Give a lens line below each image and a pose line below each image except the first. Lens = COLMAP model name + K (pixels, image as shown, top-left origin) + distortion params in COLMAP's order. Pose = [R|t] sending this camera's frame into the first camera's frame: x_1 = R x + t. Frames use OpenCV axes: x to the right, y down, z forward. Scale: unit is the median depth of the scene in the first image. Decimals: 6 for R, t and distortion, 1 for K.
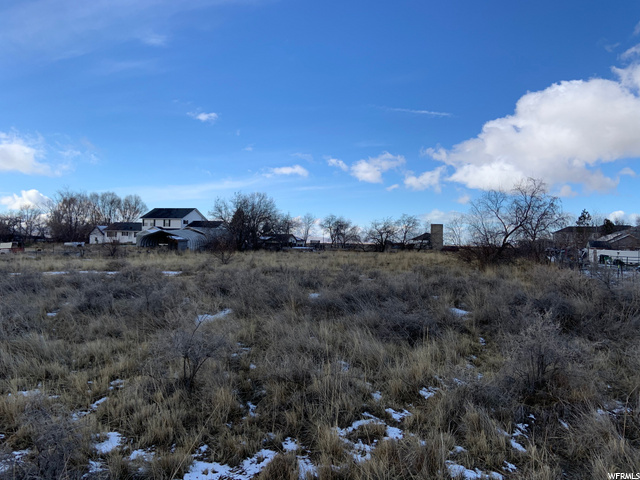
lens RADIAL K [[495.4, 0, 321.1], [0, 495.4, 235.5], [0, 0, 1]] dist [0.133741, -0.162728]
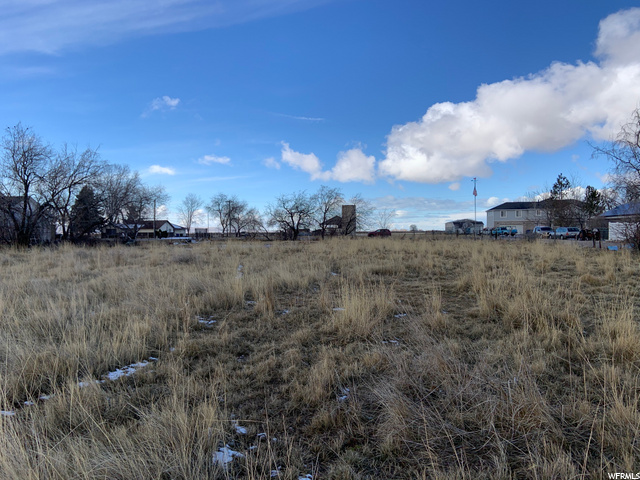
lens RADIAL K [[495.4, 0, 321.1], [0, 495.4, 235.5], [0, 0, 1]] dist [0.133741, -0.162728]
pose [[0.976974, -0.029513, 0.211306, 0.007763], [0.025244, 0.999420, 0.022872, 0.008417], [-0.211858, -0.017012, 0.977152, 0.213542]]
